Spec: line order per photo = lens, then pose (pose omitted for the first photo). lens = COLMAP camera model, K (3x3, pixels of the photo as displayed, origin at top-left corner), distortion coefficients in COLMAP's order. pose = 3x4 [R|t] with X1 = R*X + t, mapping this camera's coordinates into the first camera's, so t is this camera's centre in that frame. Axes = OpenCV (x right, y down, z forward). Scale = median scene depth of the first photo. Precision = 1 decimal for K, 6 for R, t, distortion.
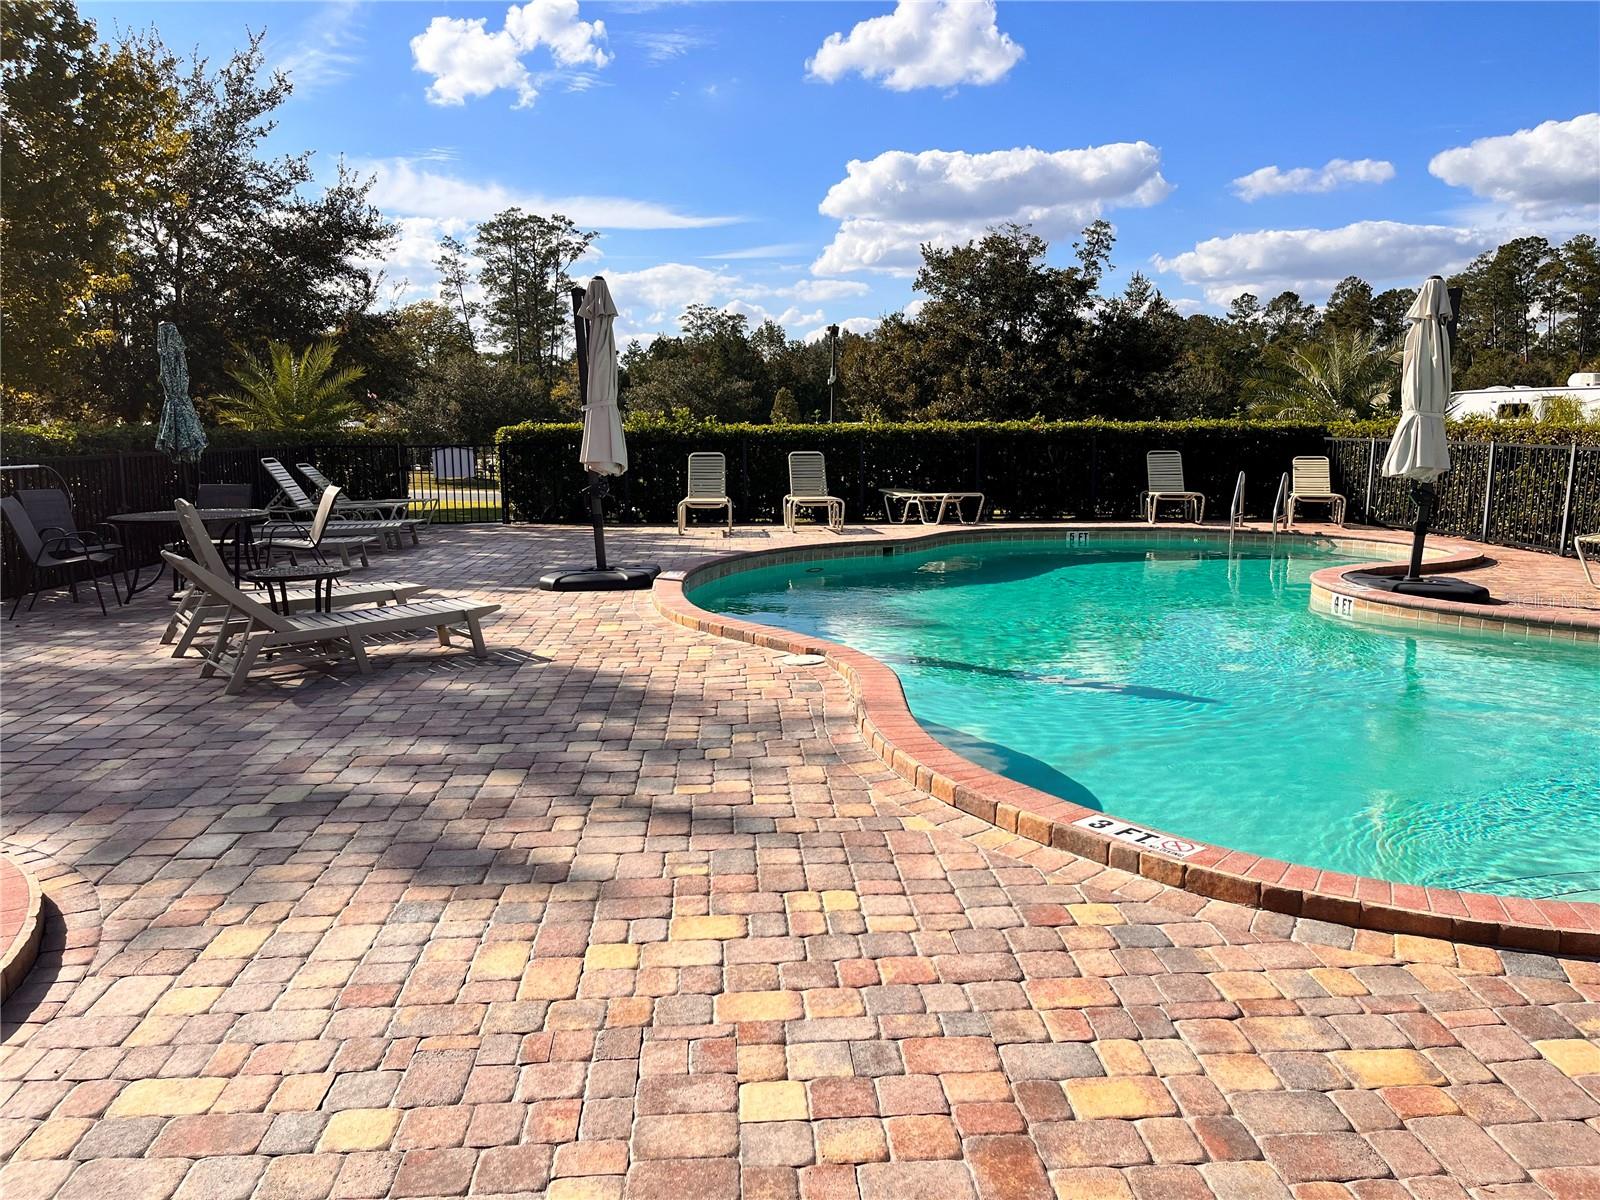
lens RADIAL K [[1203.4, 0, 806.3], [0, 1203.4, 605.3], [0, 0, 1]] dist [0.052744, -0.075404]
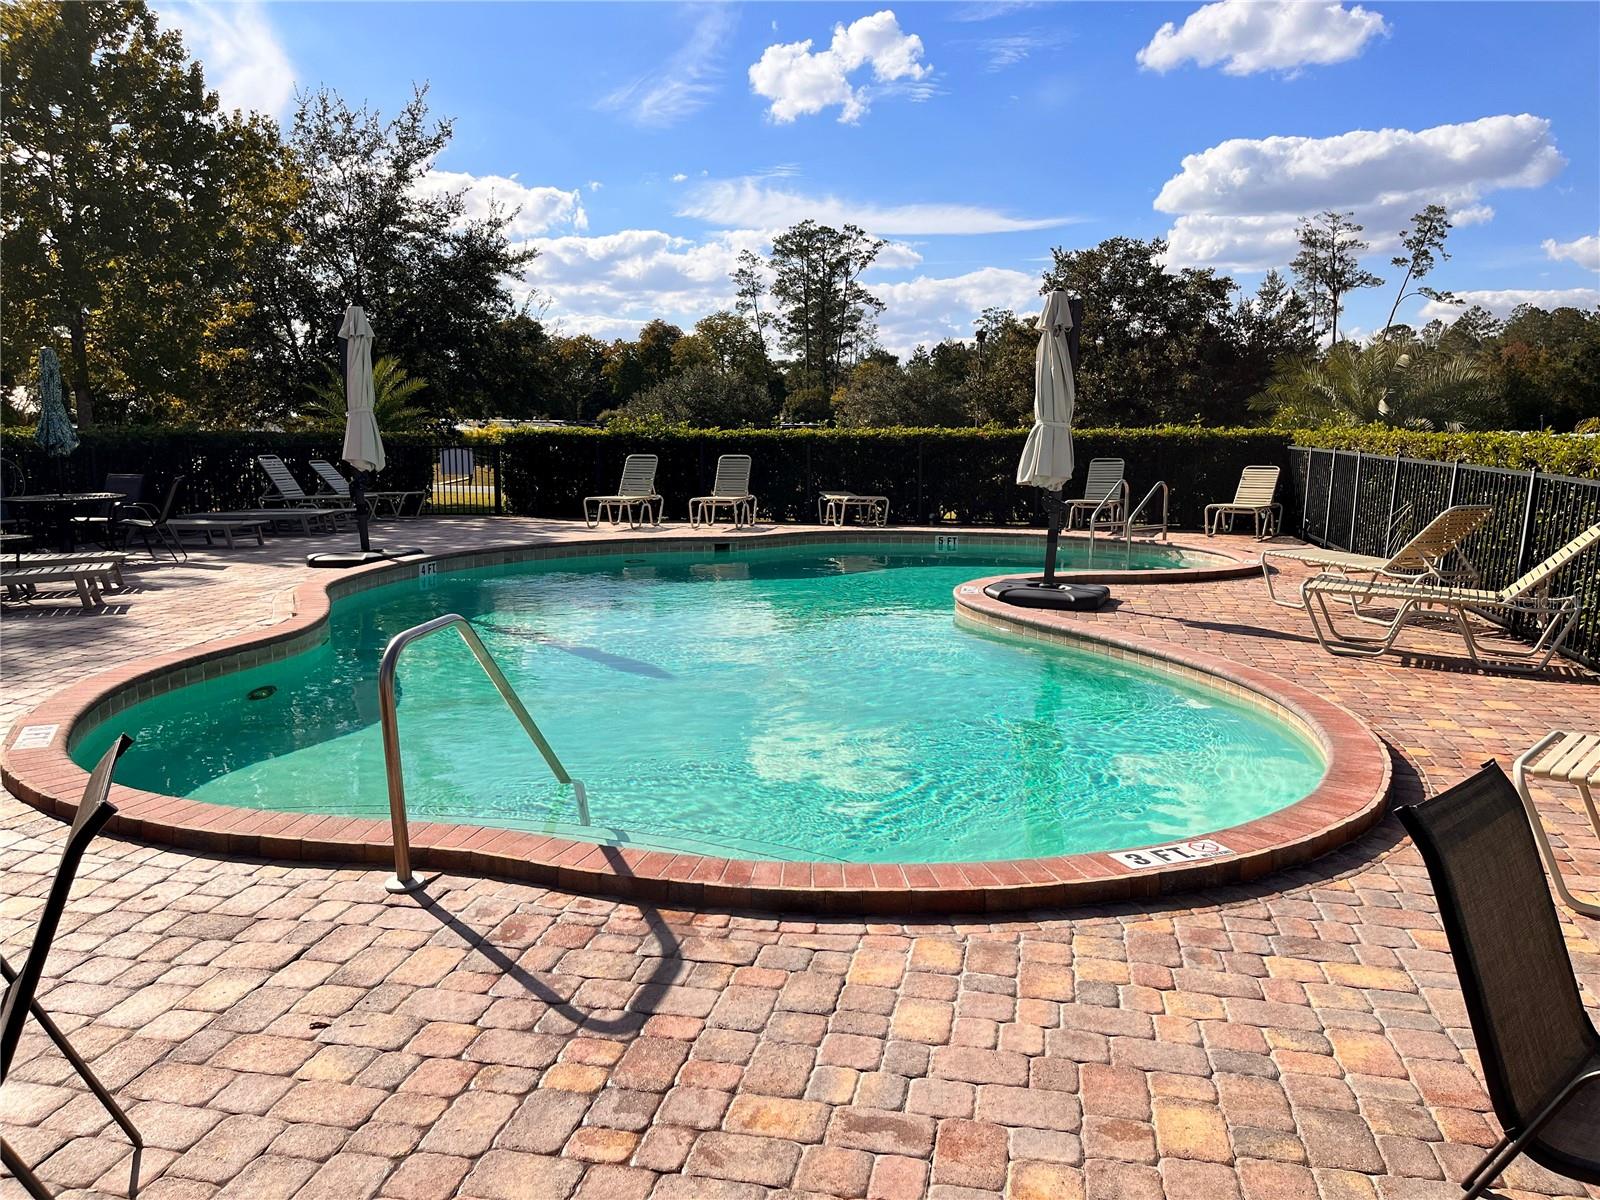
lens RADIAL K [[1240.8, 0, 799.6], [0, 1240.8, 550.4], [0, 0, 1]] dist [0.030768, 0.004949]
pose [[0.965205, 0.029044, -0.259875, 0.362190], [-0.042566, 0.998008, -0.046556, 0.004051], [0.258005, 0.055998, 0.964519, -0.027159]]
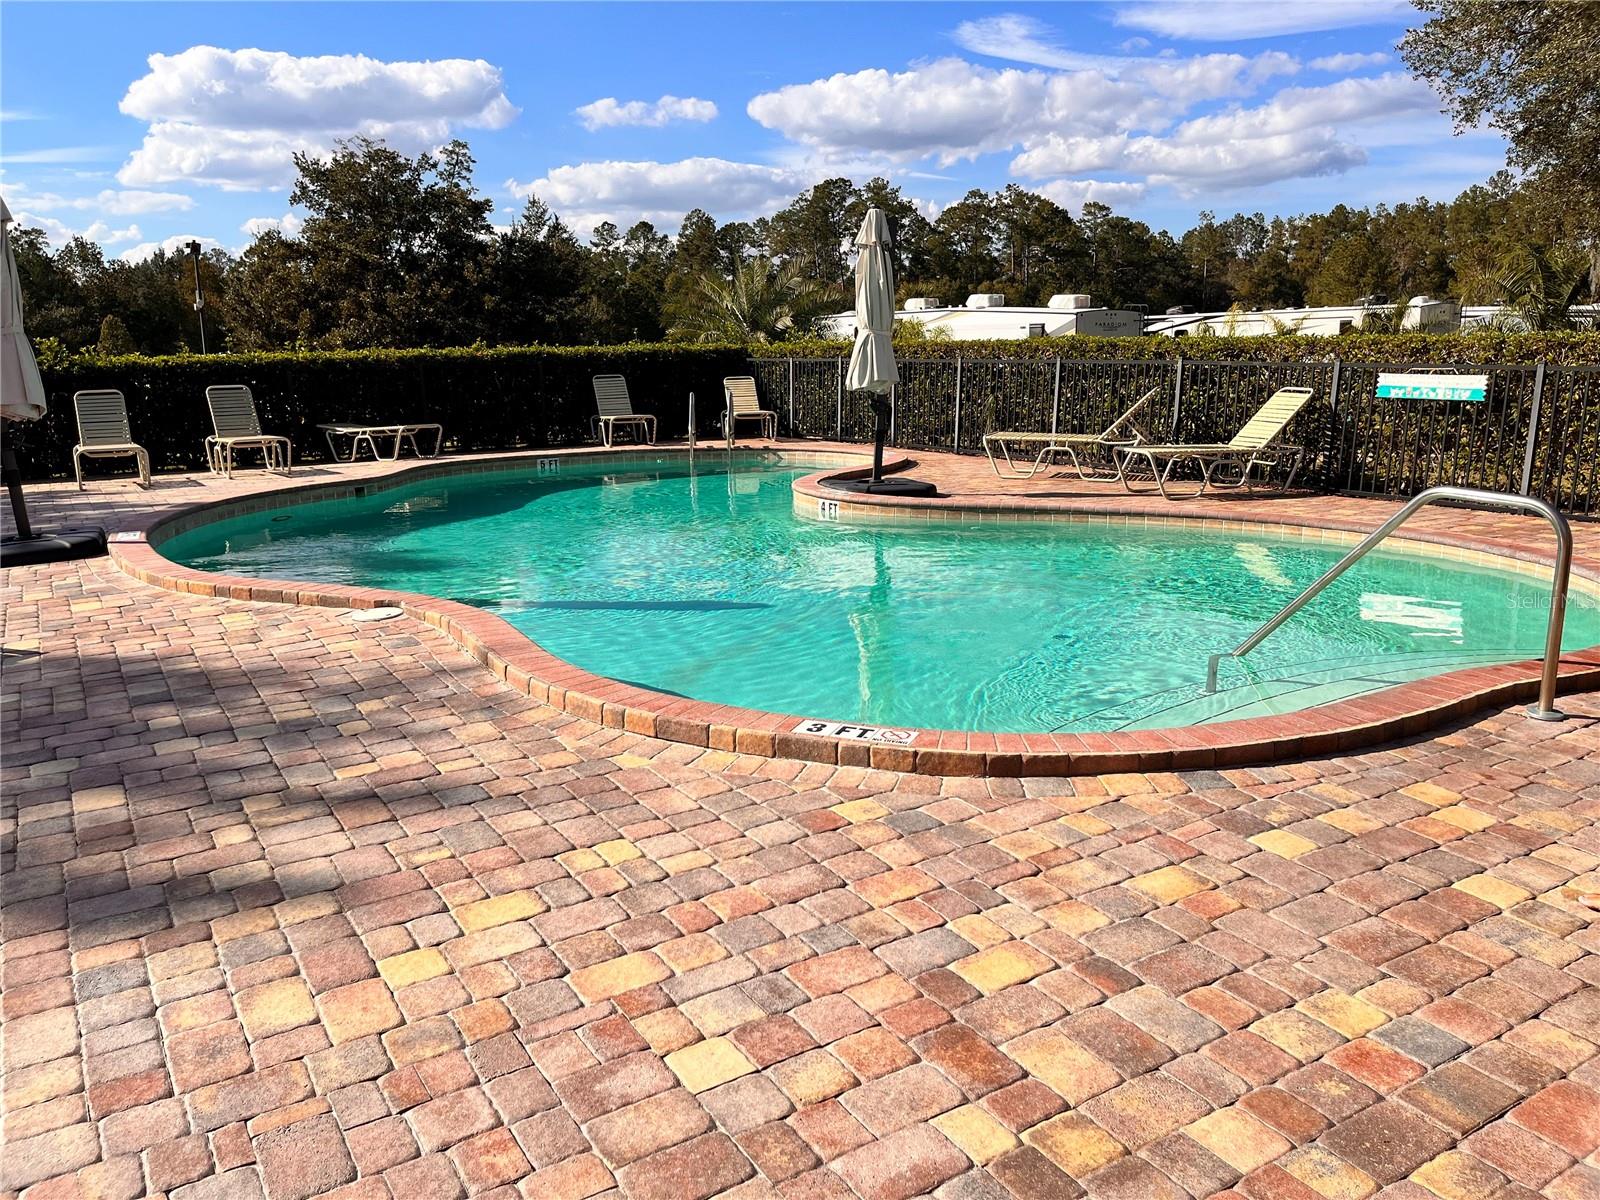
lens RADIAL K [[1210.1, 0, 789.8], [0, 1210.1, 592.7], [0, 0, 1]] dist [0.064746, -0.086903]
pose [[0.884138, -0.112413, 0.453501, -0.060156], [0.091424, 0.993486, 0.068023, -0.001605], [-0.458194, -0.018680, 0.888656, 0.023985]]
